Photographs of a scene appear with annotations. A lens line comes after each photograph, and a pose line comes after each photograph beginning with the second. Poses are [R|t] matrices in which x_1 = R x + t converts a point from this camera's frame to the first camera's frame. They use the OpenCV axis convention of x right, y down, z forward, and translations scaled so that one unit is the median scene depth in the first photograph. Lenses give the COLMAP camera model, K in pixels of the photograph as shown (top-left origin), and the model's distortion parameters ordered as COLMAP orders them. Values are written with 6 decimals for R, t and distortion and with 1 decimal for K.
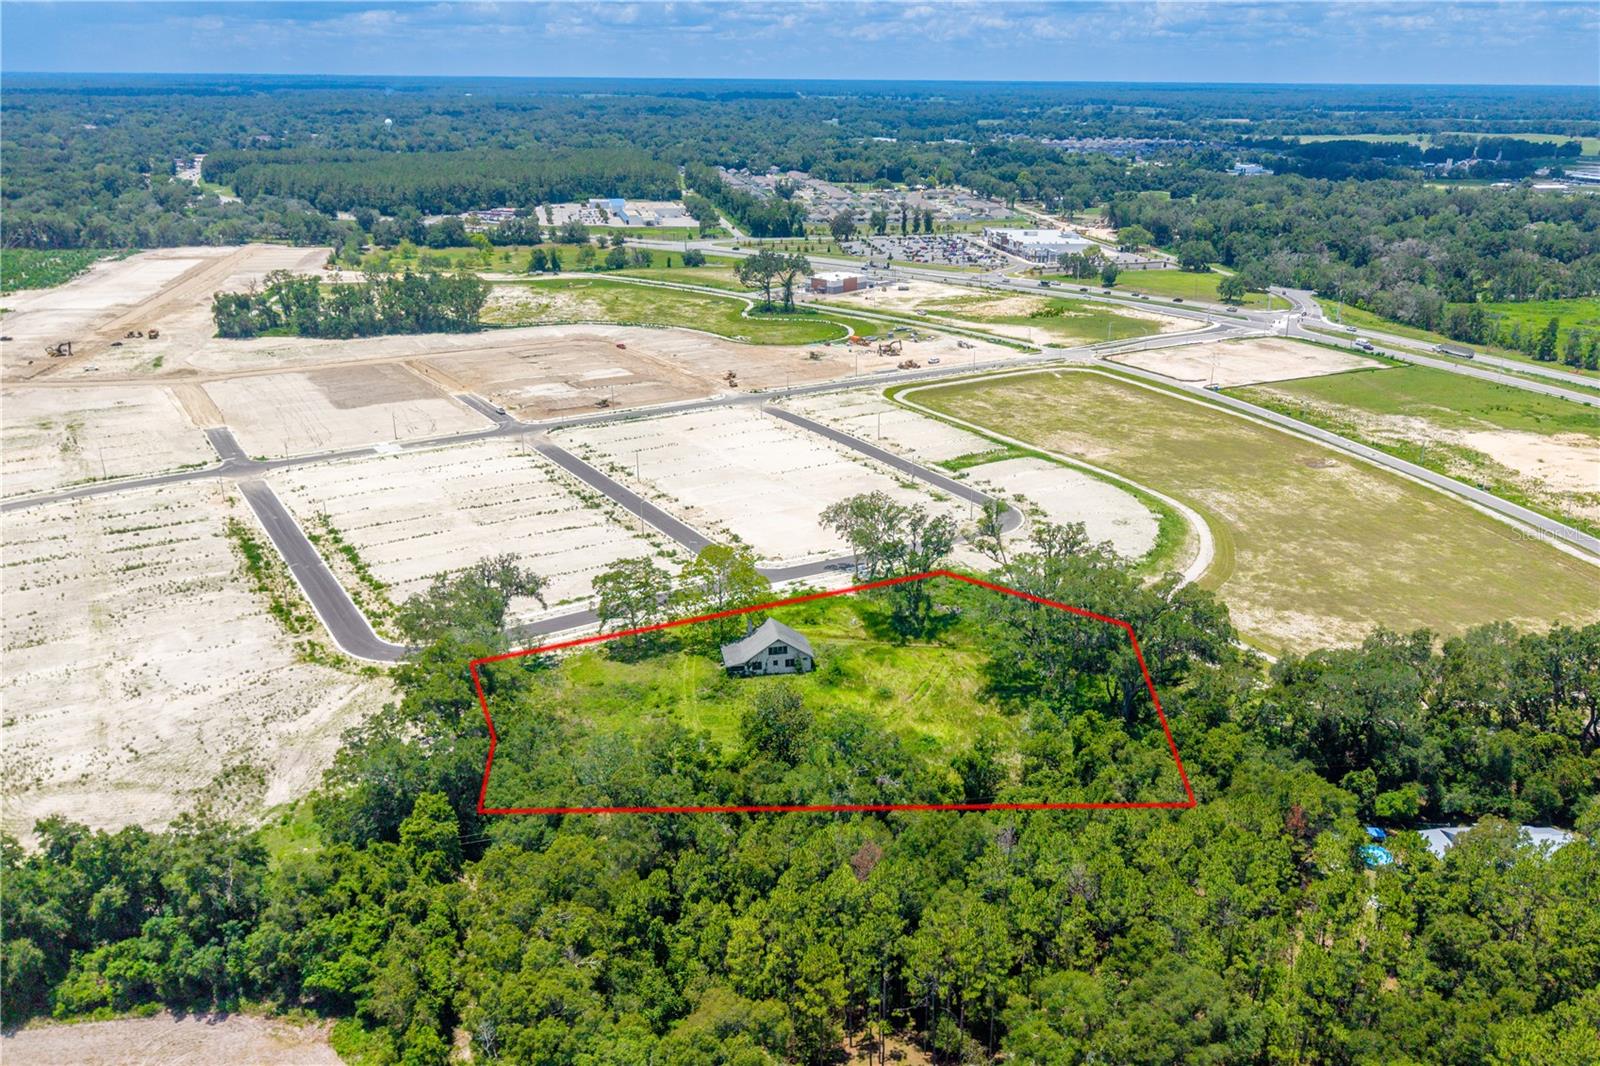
lens RADIAL K [[1266.6, 0, 860.4], [0, 1266.6, 536.6], [0, 0, 1]] dist [0.067809, -0.112438]
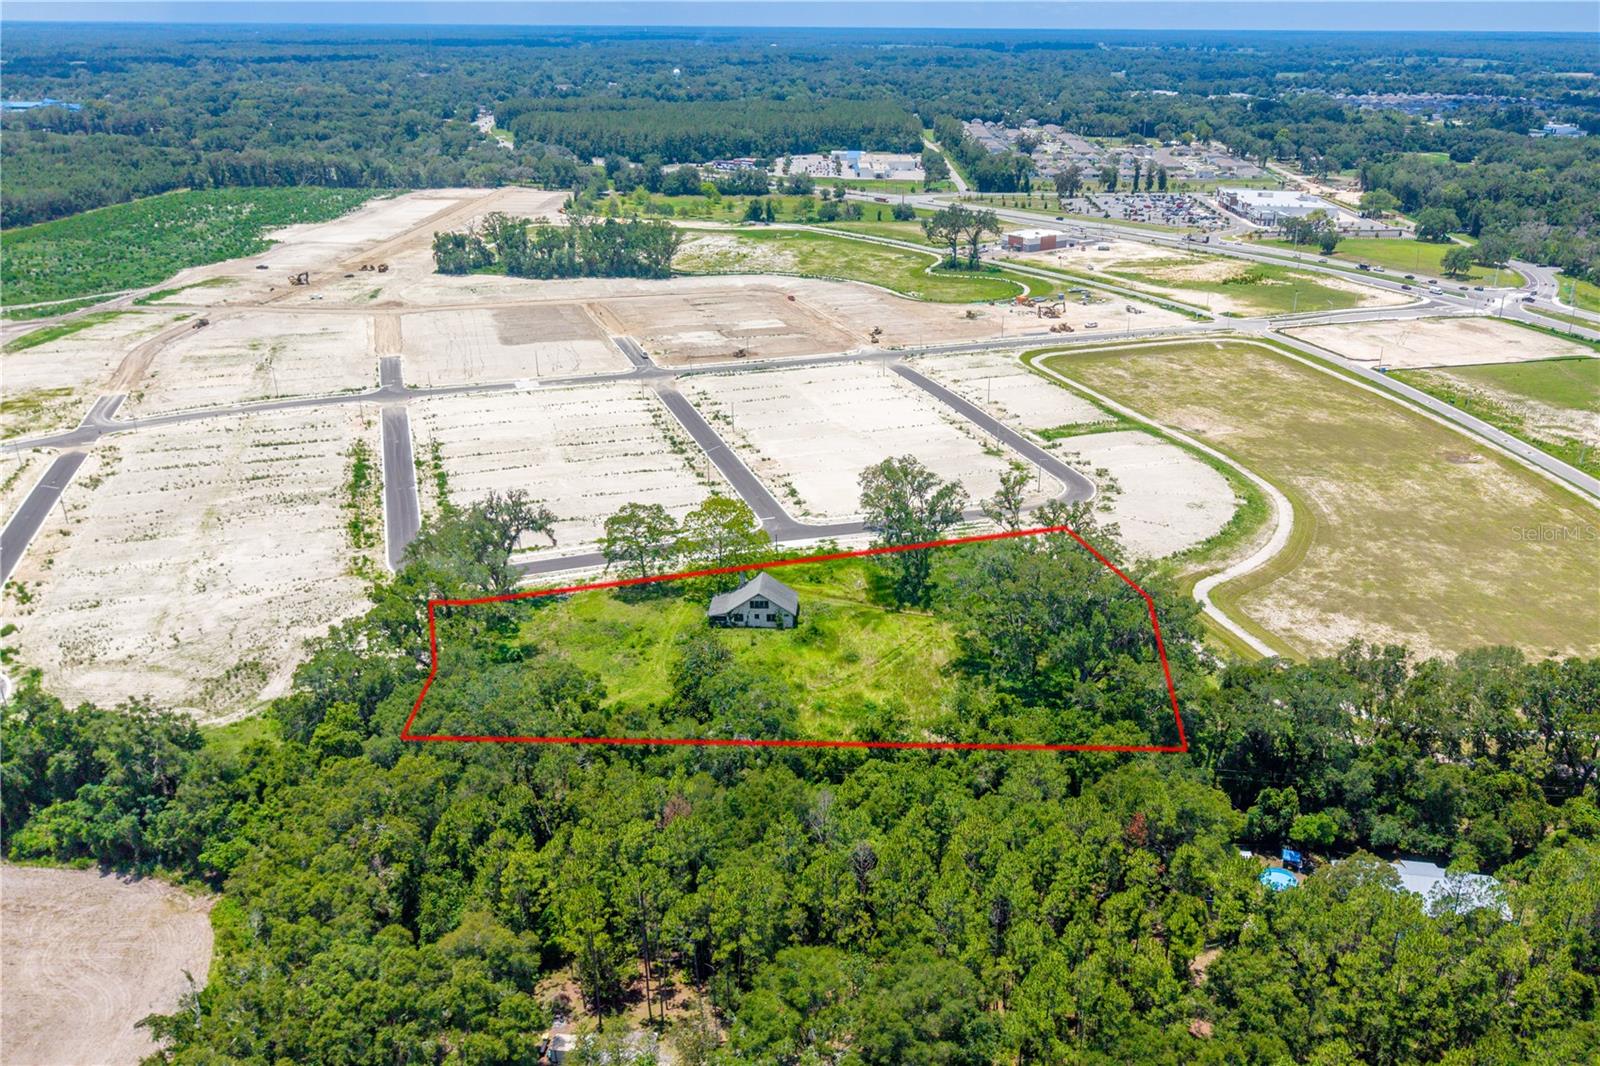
lens RADIAL K [[1256.2, 0, 869.1], [0, 1256.2, 559.7], [0, 0, 1]] dist [0.070915, -0.128977]
pose [[0.975299, 0.084890, -0.203925, 0.136992], [-0.074099, 0.995445, 0.059995, -0.007909], [0.208089, -0.043403, 0.977146, 0.022196]]
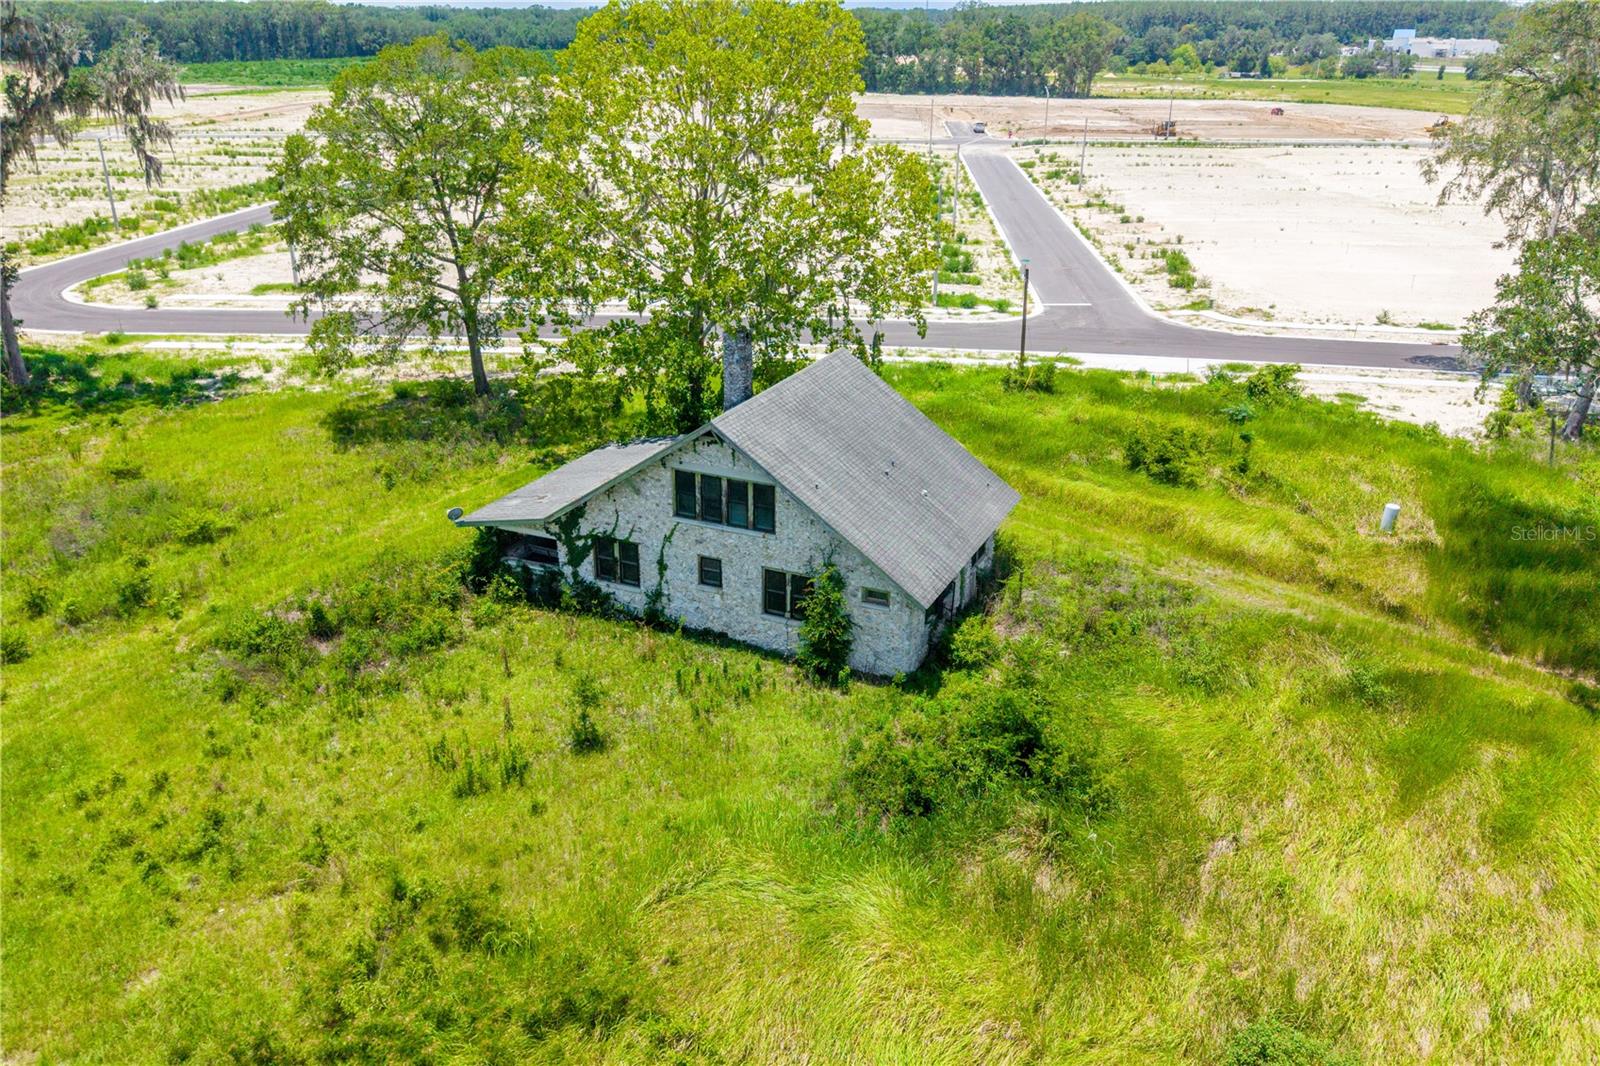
lens RADIAL K [[1256.2, 0, 869.1], [0, 1256.2, 559.7], [0, 0, 1]] dist [0.070915, -0.128977]
pose [[0.822818, 0.240881, -0.514731, 0.022610], [-0.211668, 0.970458, 0.115789, 0.045641], [0.527416, 0.013679, 0.849497, 0.534879]]
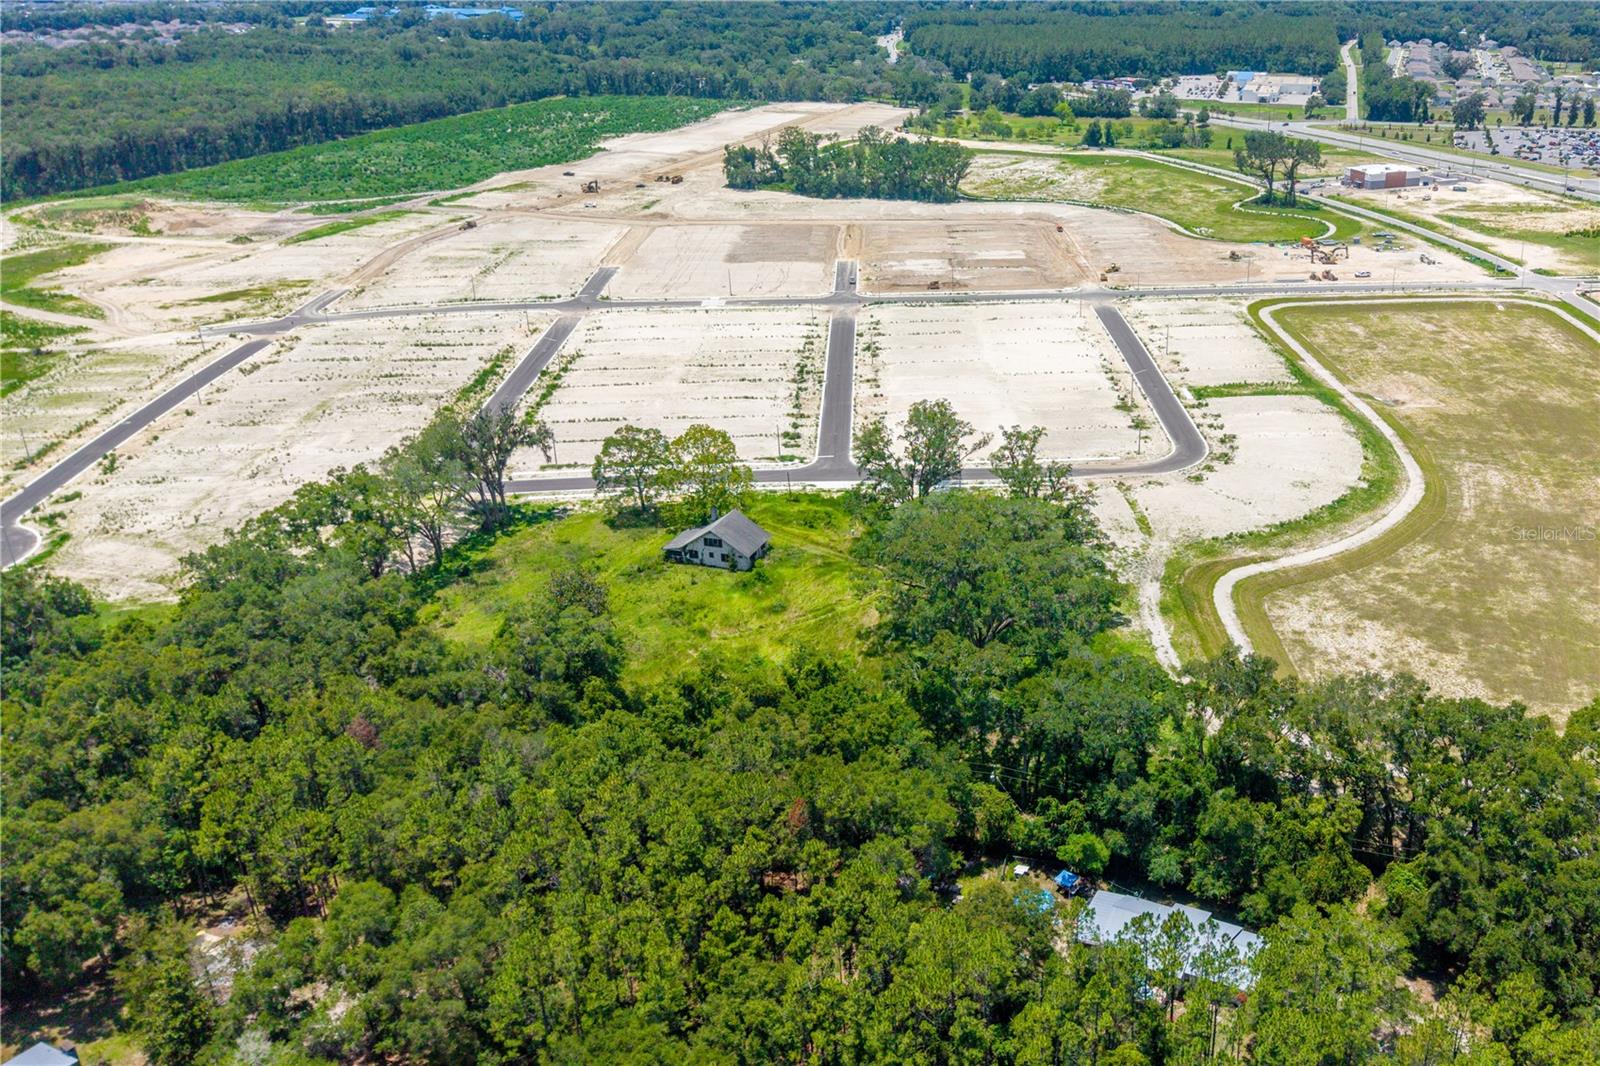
lens RADIAL K [[1361.7, 0, 1027.0], [0, 1361.7, 530.0], [0, 0, 1]] dist [0.040270, -0.054471]
pose [[0.891514, 0.178817, -0.416206, 0.352643], [-0.152067, 0.983612, 0.096869, -0.034049], [0.426707, -0.023069, 0.904096, 0.103963]]
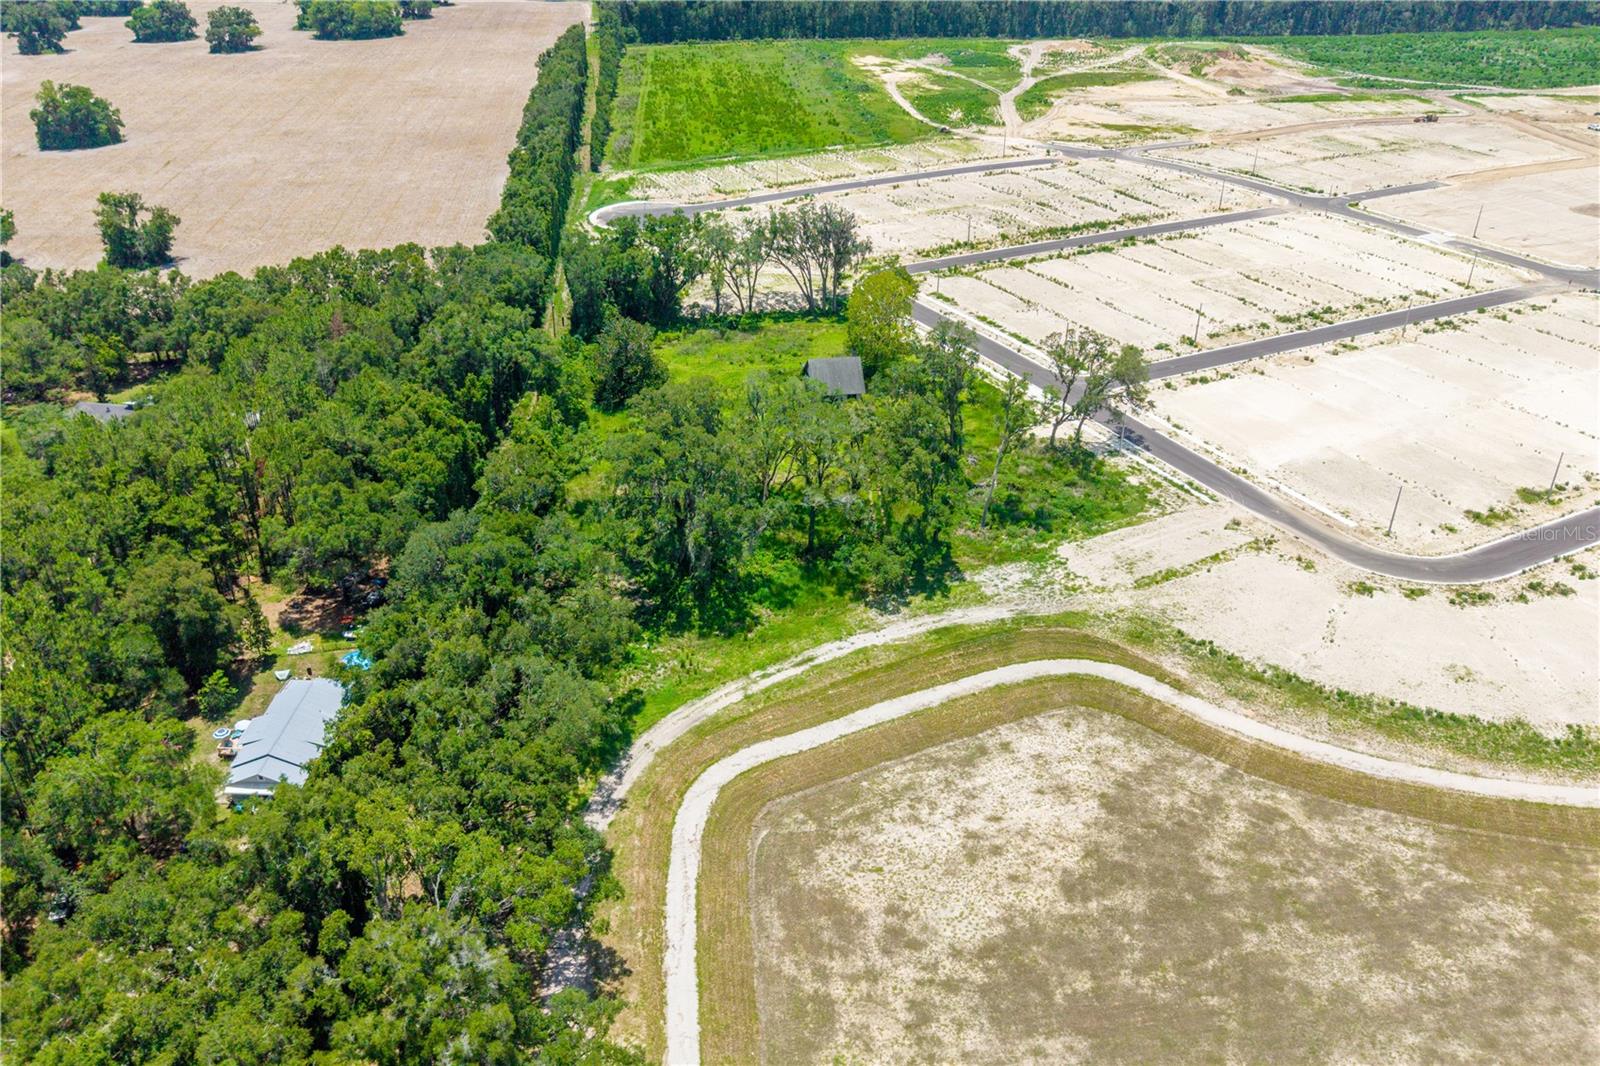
lens RADIAL K [[1271.6, 0, 768.6], [0, 1271.6, 531.5], [0, 0, 1]] dist [0.015373, -0.009811]
pose [[-0.104343, 0.476633, -0.872888, 0.547006], [-0.336002, 0.809178, 0.482010, -0.175676], [0.936064, 0.343586, 0.075718, 0.574204]]
